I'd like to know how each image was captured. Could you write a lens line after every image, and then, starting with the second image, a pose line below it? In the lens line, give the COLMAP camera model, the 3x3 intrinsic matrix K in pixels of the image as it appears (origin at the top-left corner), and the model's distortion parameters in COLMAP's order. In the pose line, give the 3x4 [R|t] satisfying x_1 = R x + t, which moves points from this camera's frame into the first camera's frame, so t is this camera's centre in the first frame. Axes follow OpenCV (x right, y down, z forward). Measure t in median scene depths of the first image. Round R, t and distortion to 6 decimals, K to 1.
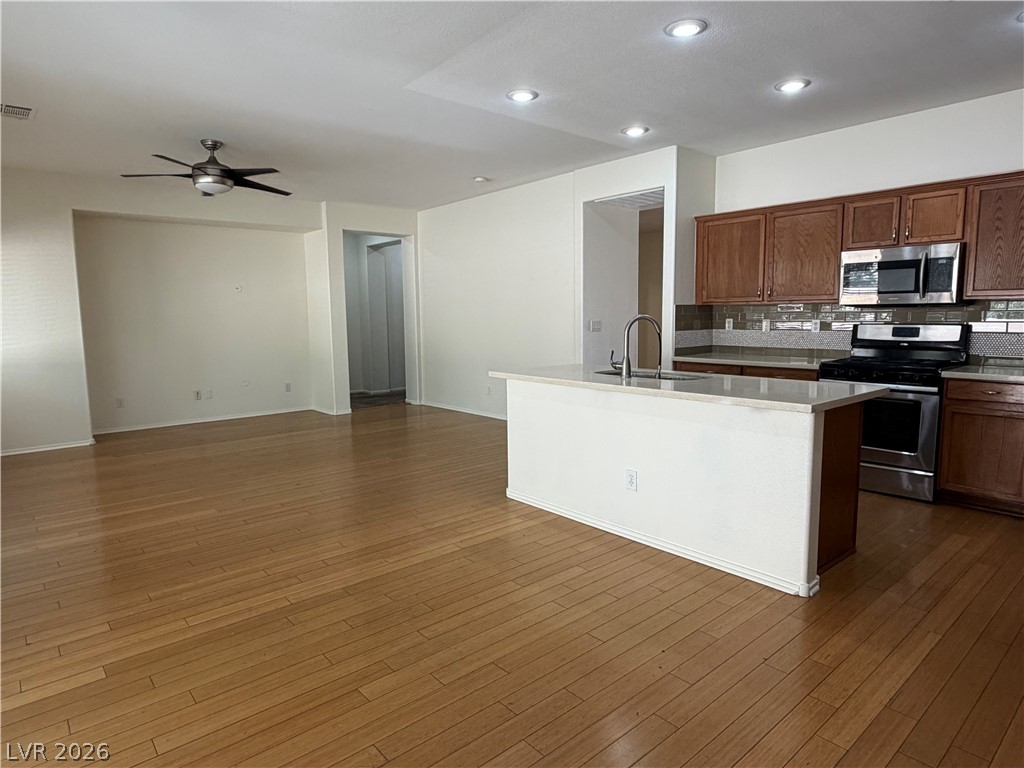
lens RADIAL K [[602.1, 0, 509.3], [0, 602.1, 384.0], [0, 0, 1]] dist [-0.006327, 0.001298]
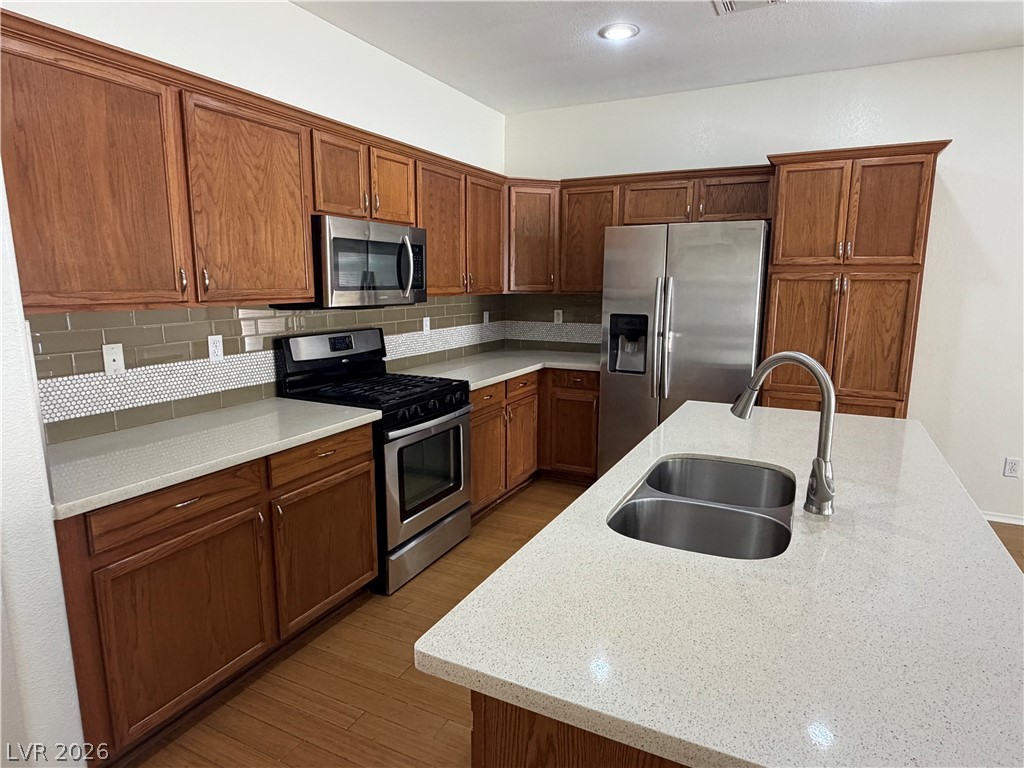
lens RADIAL K [[602.1, 0, 509.8], [0, 602.1, 385.3], [0, 0, 1]] dist [-0.006327, 0.001298]
pose [[-0.374702, -0.147770, 0.915294, -0.062747], [0.110736, 0.973017, 0.202423, -0.154698], [-0.920509, 0.177204, -0.348228, 1.041131]]
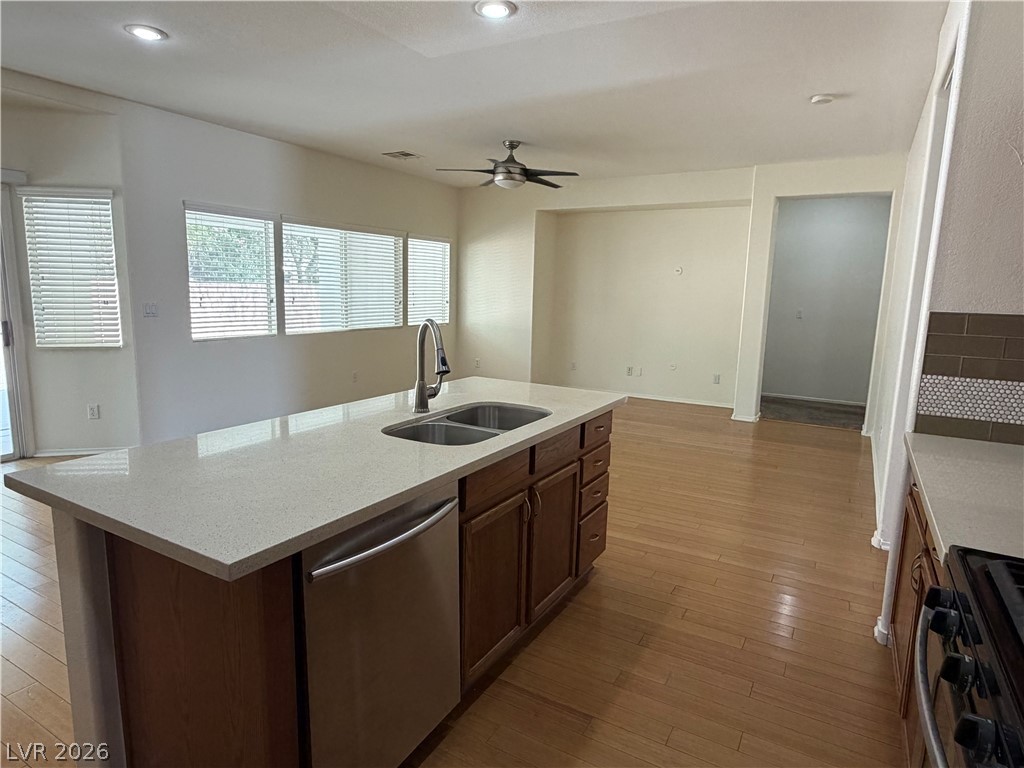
lens RADIAL K [[602.1, 0, 508.5], [0, 602.1, 382.4], [0, 0, 1]] dist [-0.006327, 0.001298]
pose [[0.324046, 0.170230, -0.930600, 0.675059], [-0.141107, 0.981371, 0.130382, -0.111584], [0.935459, 0.089064, 0.342030, 0.674096]]
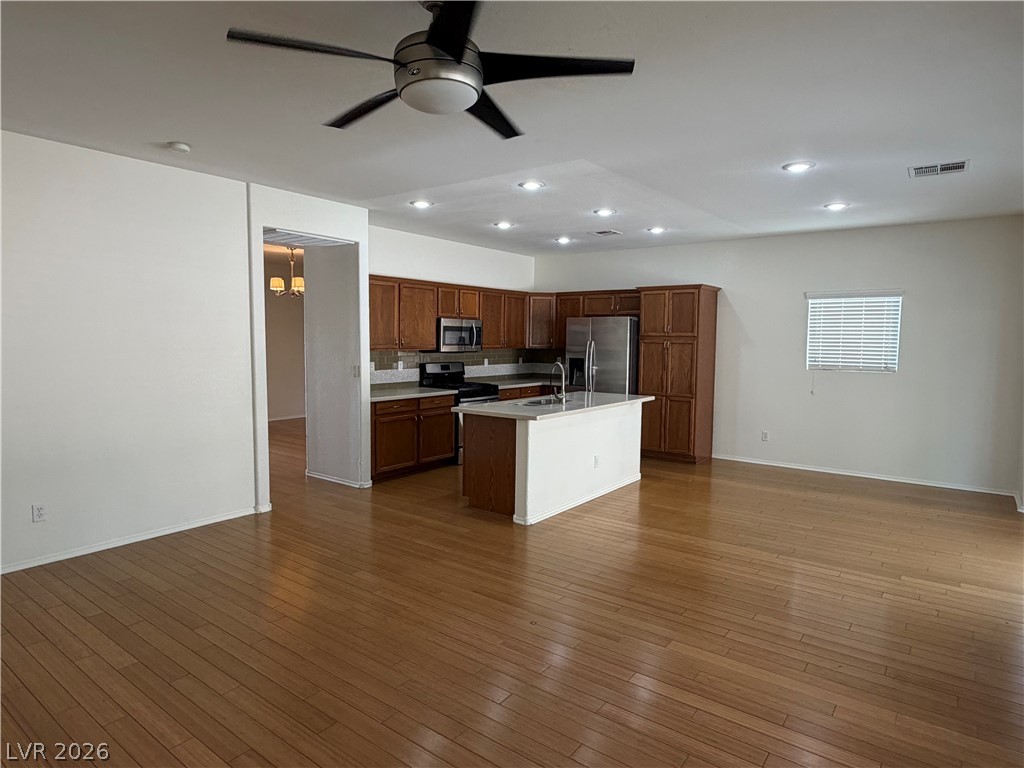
lens RADIAL K [[602.1, 0, 514.8], [0, 602.1, 378.0], [0, 0, 1]] dist [-0.006327, 0.001298]
pose [[-0.207869, -0.054675, 0.976627, -0.997282], [0.107164, 0.991154, 0.078298, -0.163404], [-0.972269, 0.120935, -0.200171, 1.118780]]
